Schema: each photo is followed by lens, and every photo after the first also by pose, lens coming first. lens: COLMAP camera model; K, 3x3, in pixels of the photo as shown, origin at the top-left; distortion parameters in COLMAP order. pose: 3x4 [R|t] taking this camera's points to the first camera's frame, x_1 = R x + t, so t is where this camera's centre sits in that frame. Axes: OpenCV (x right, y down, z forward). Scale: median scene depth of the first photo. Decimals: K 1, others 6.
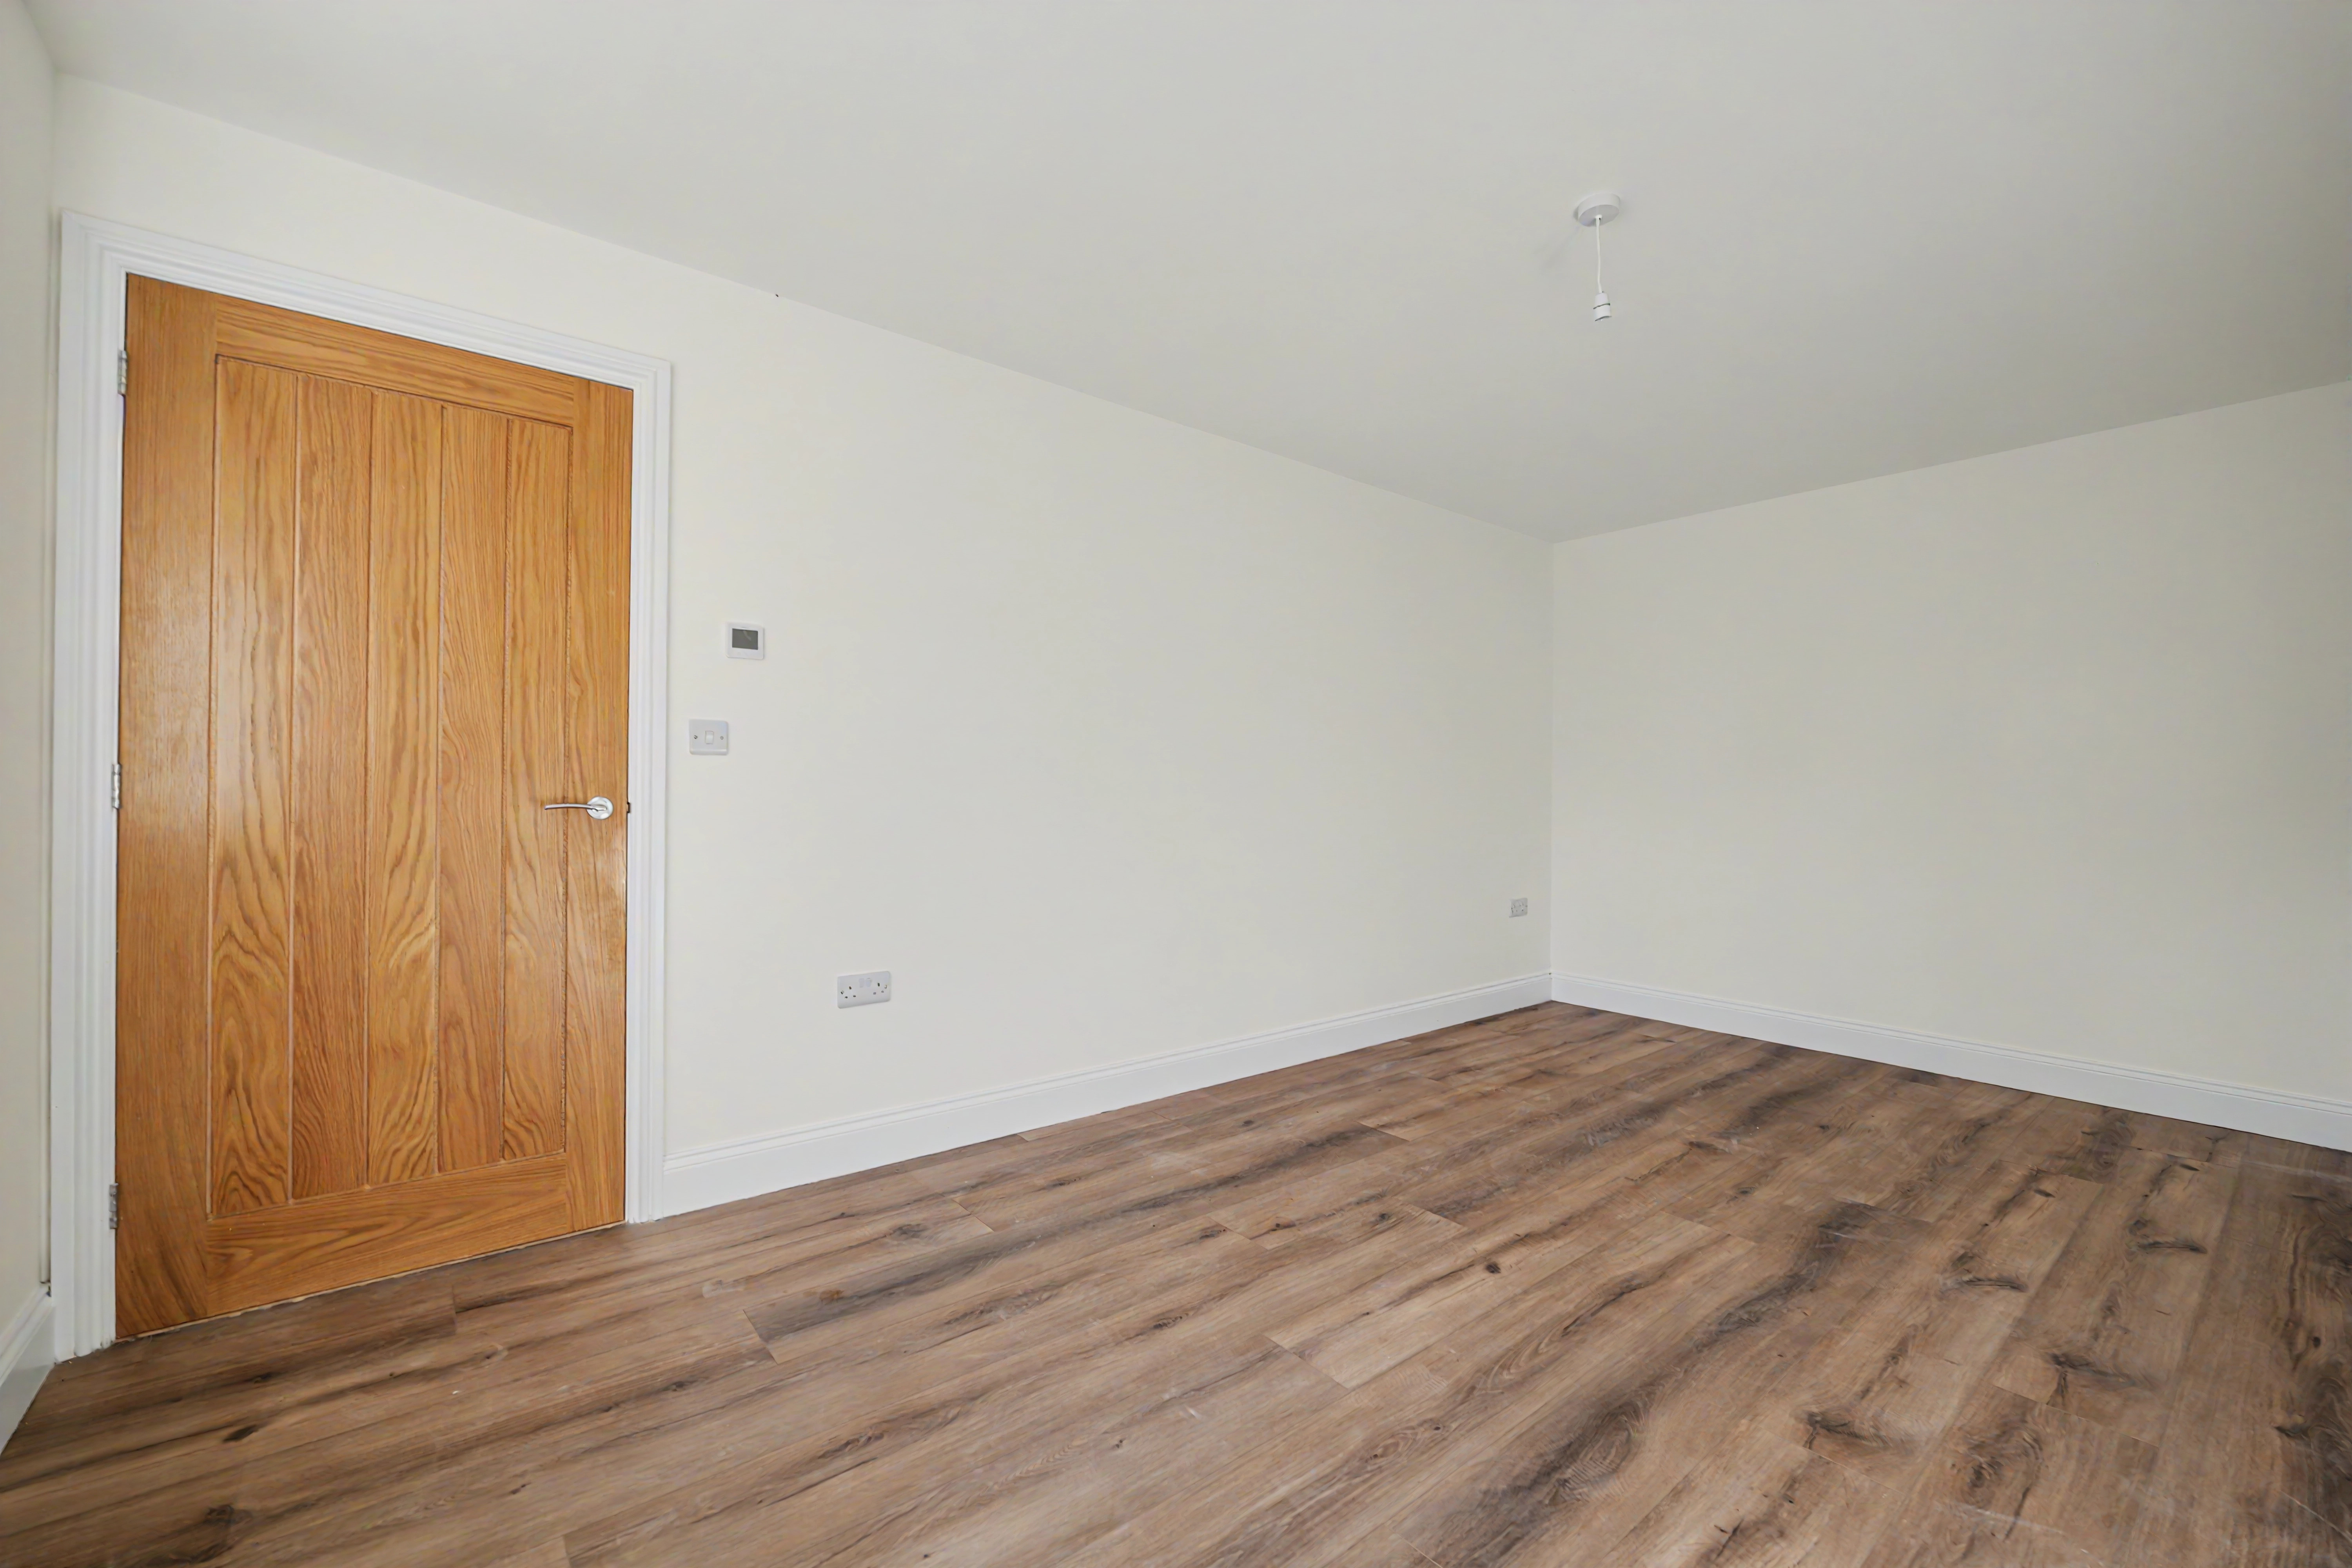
lens RADIAL K [[955.8, 0, 1170.0], [0, 955.8, 787.7], [0, 0, 1]] dist [-0.013432, 0.000994]
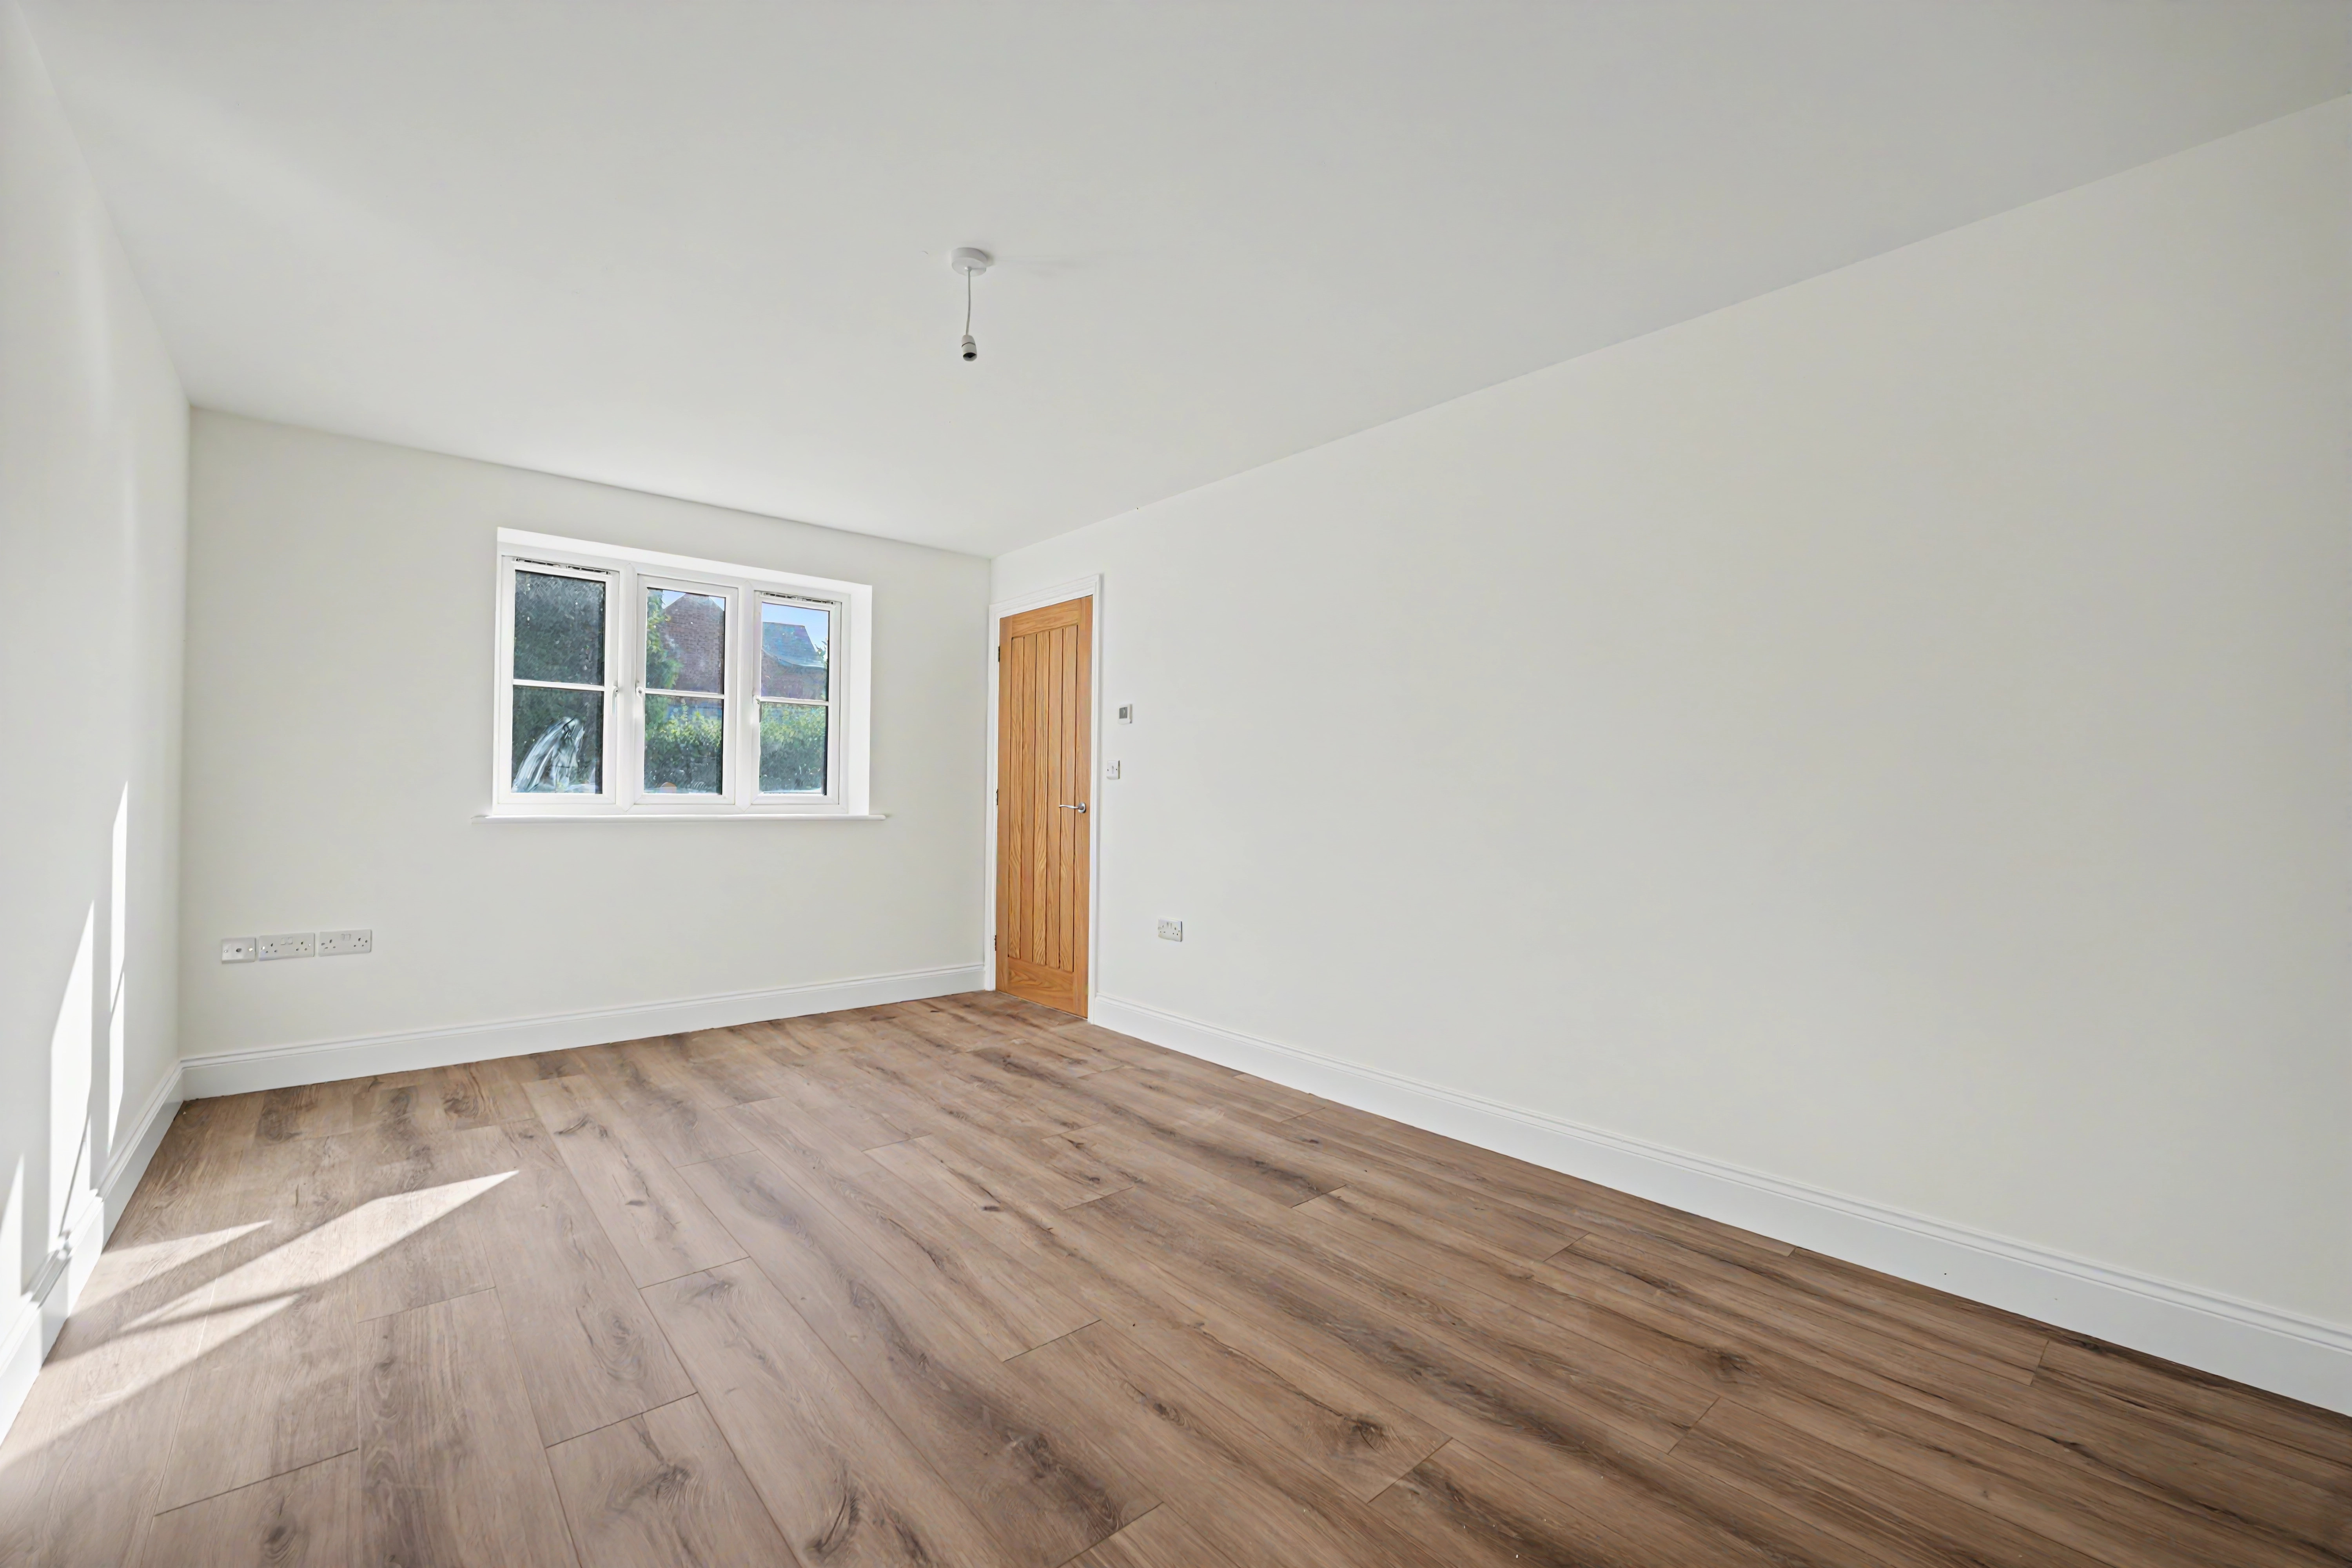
lens RADIAL K [[955.8, 0, 1170.0], [0, 955.8, 787.7], [0, 0, 1]] dist [-0.013432, 0.000994]
pose [[0.040865, -0.016381, -0.999030, 1.347755], [-0.008158, 0.999827, -0.016728, 0.011049], [0.999131, 0.008834, 0.040725, 1.039127]]
